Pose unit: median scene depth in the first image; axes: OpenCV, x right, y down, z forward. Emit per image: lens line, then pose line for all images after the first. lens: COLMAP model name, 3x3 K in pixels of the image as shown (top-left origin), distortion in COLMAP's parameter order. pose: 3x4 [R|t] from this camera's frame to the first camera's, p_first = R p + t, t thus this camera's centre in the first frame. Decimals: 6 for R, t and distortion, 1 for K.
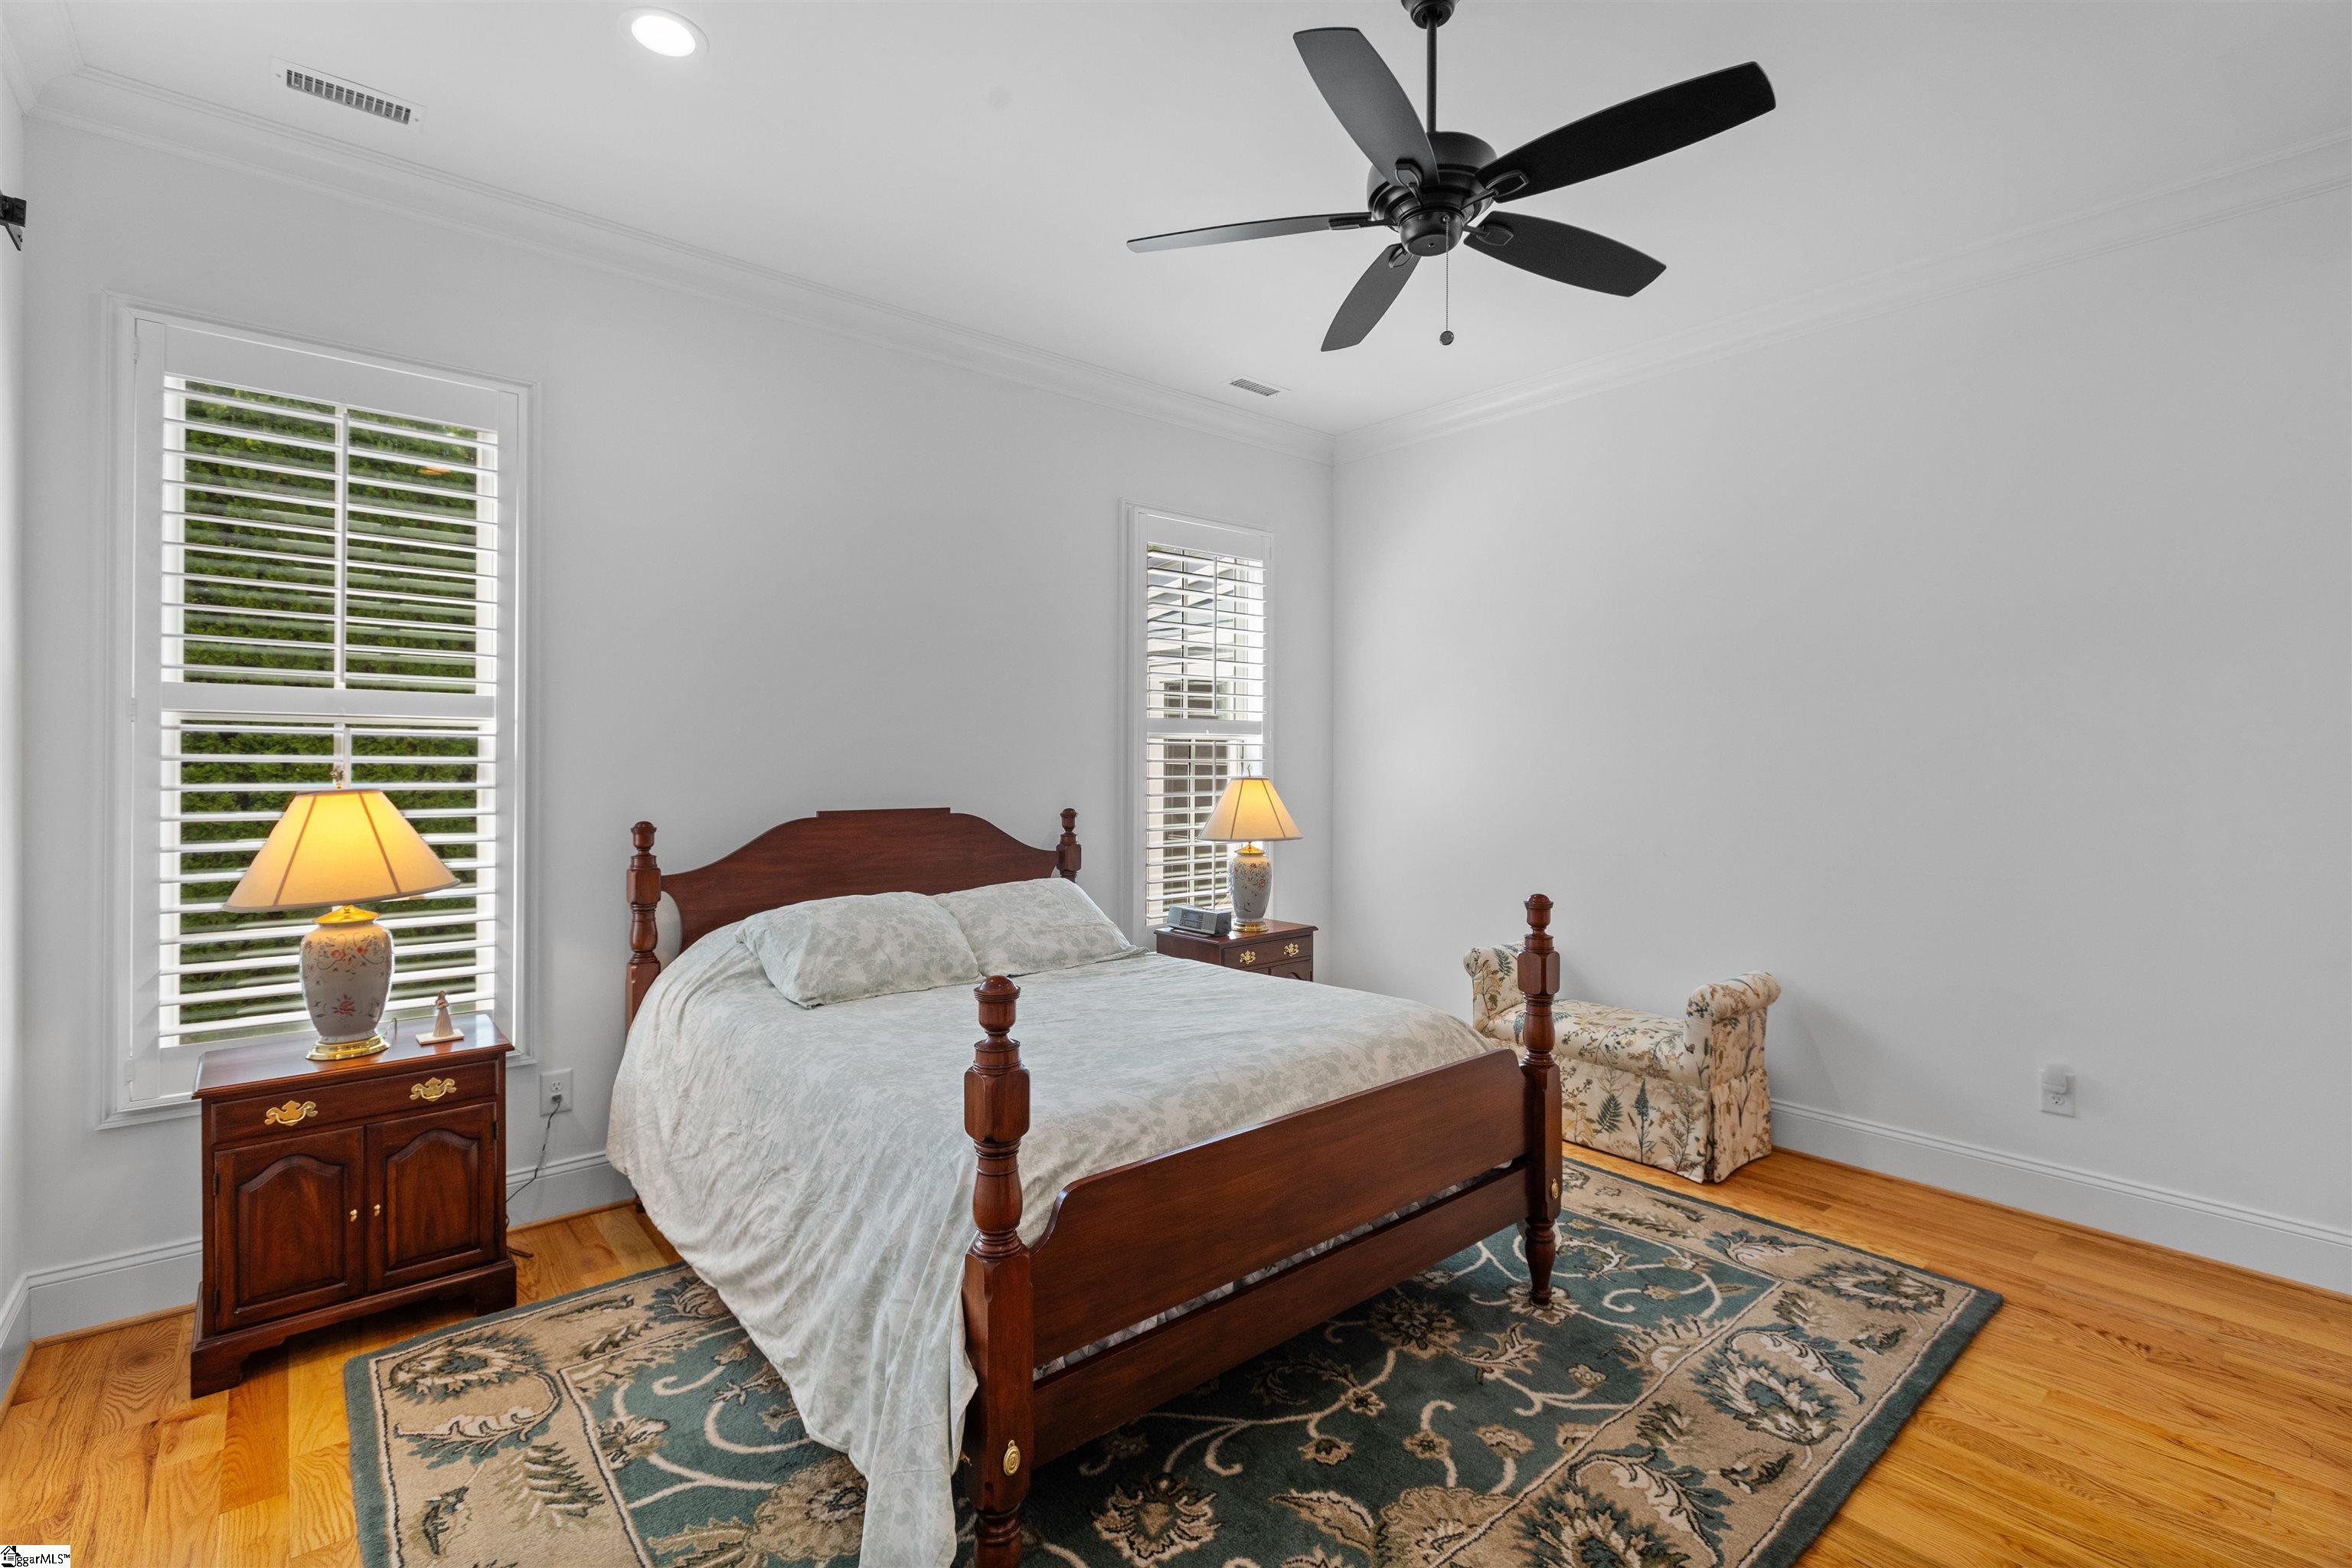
lens RADIAL K [[1057.0, 0, 1174.0], [0, 1057.0, 794.3], [0, 0, 1]] dist [-0.013688, -0.000094]
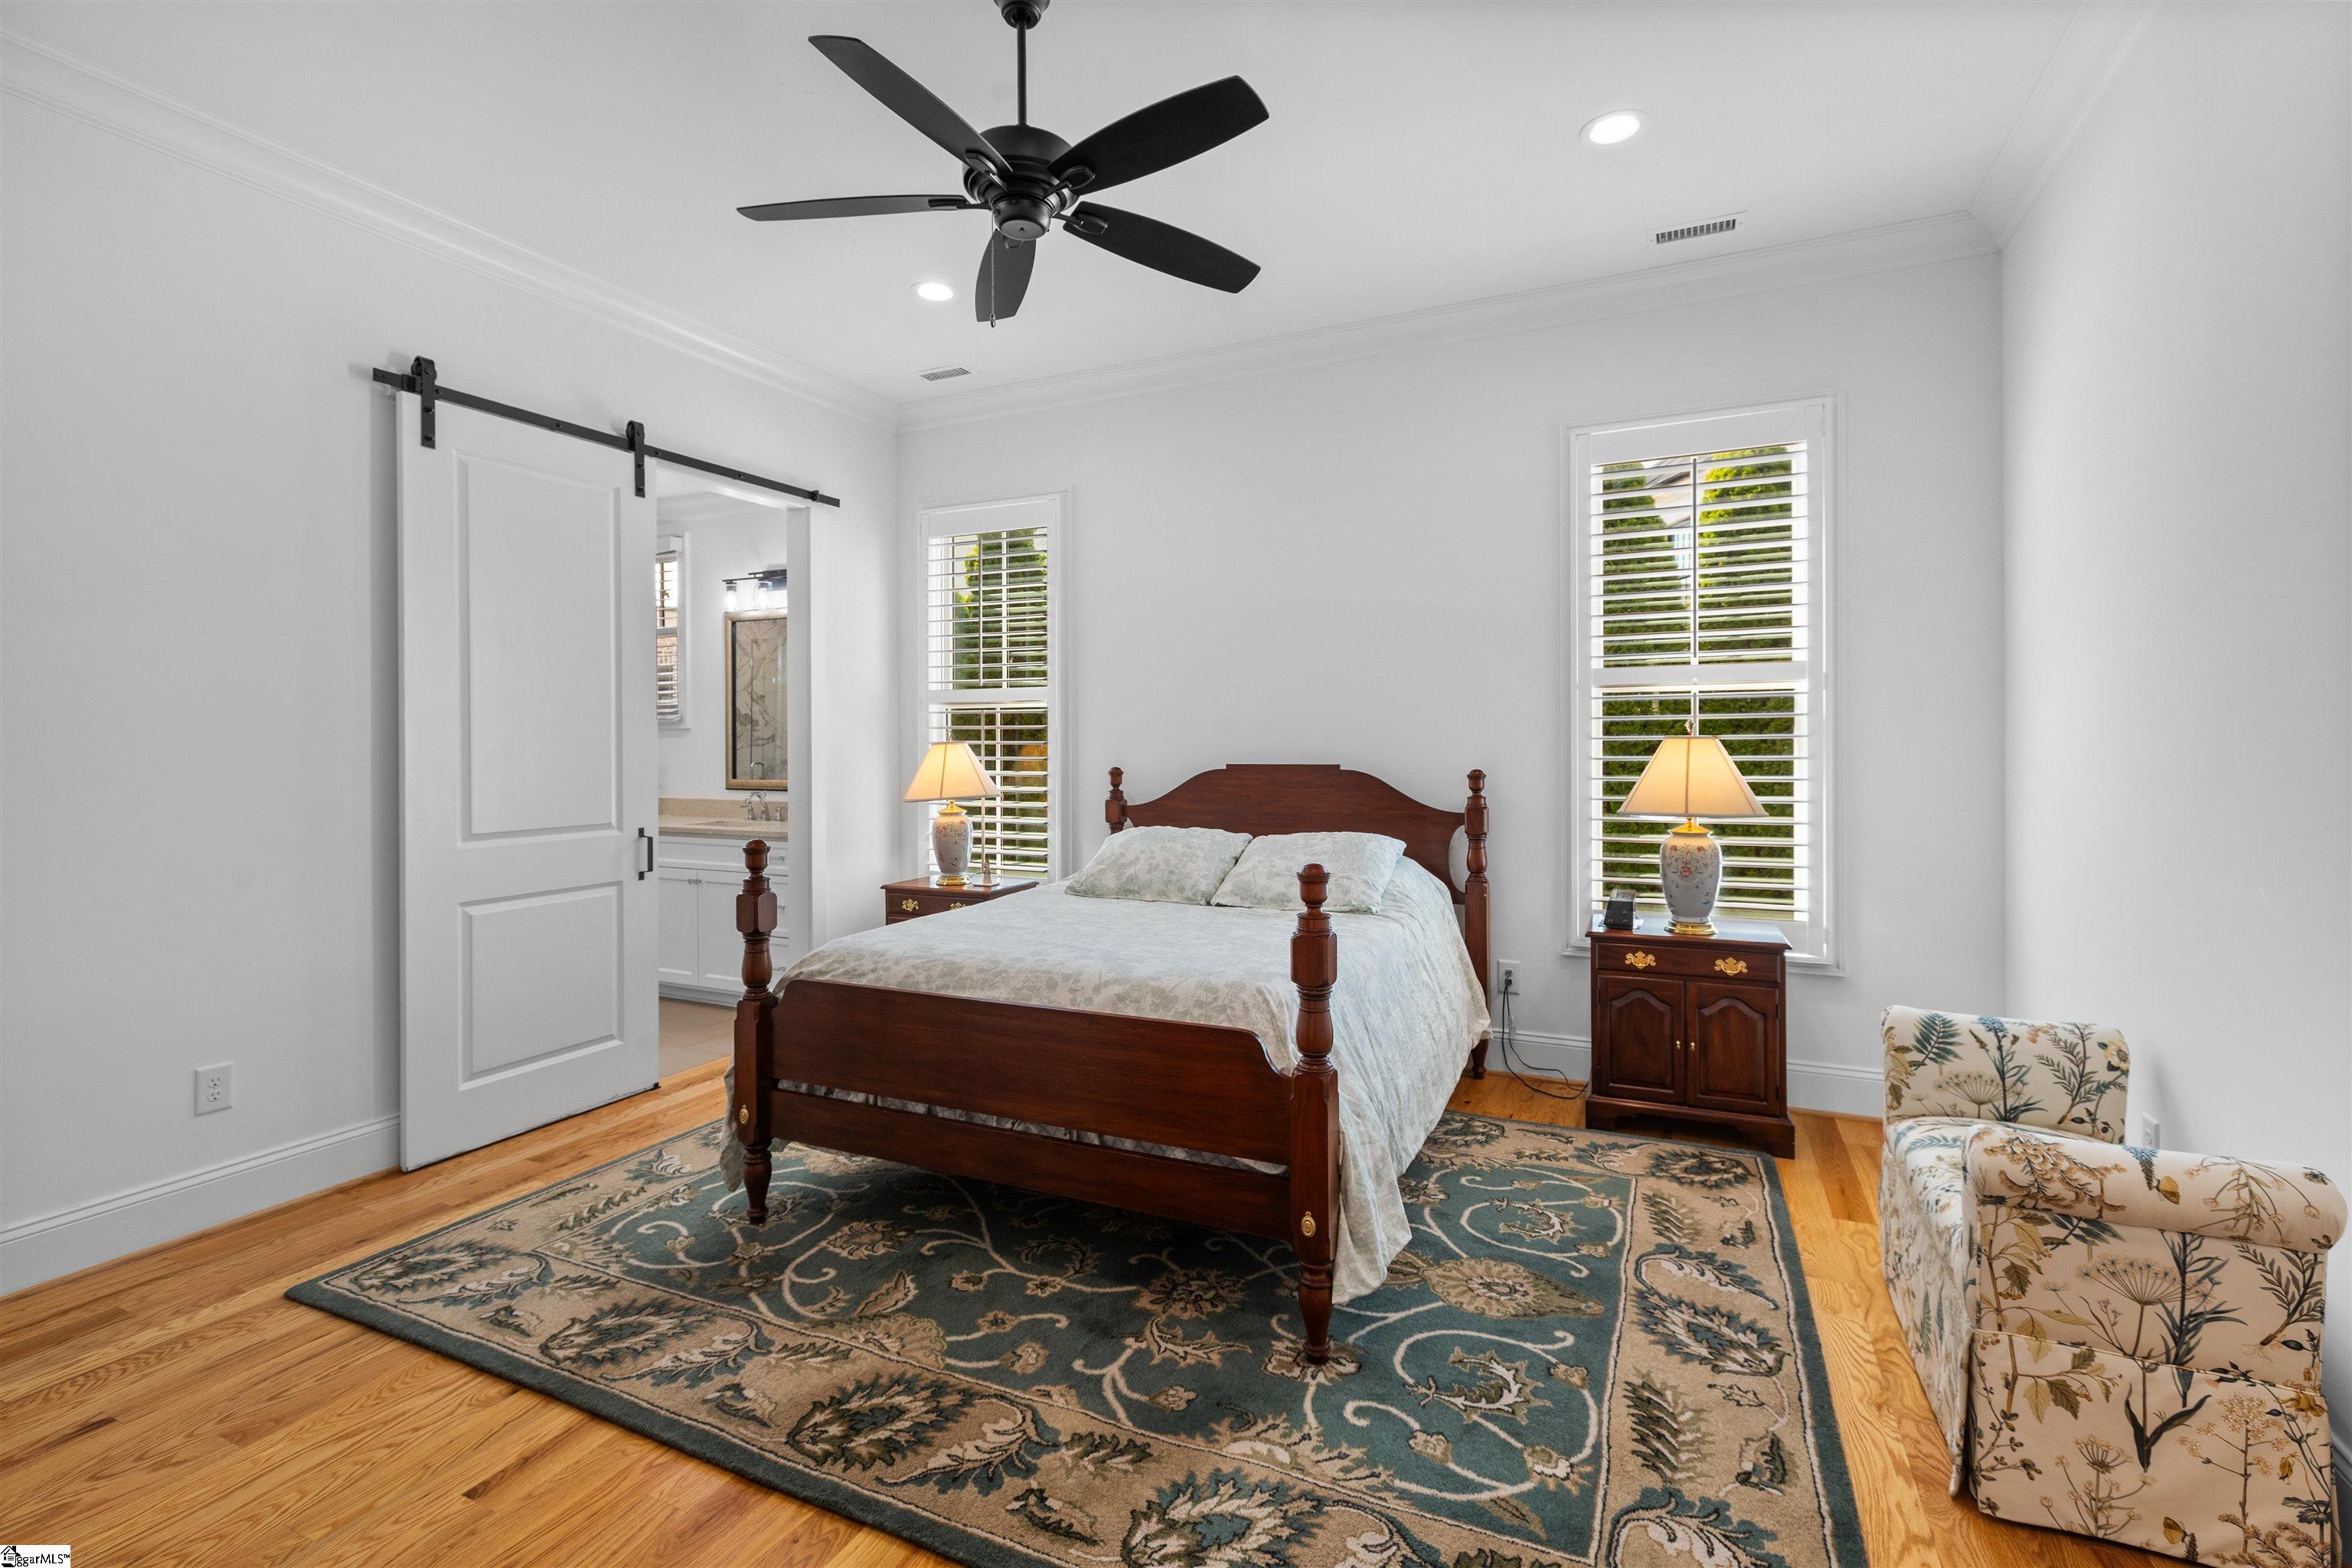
lens RADIAL K [[1059.8, 0, 1175.0], [0, 1059.8, 740.2], [0, 0, 1]] dist [-0.000450, -0.000088]
pose [[0.423822, -0.001374, -0.905745, 1.224575], [-0.020716, 0.999723, -0.011210, 0.004235], [0.905509, 0.023514, 0.423676, 0.612351]]
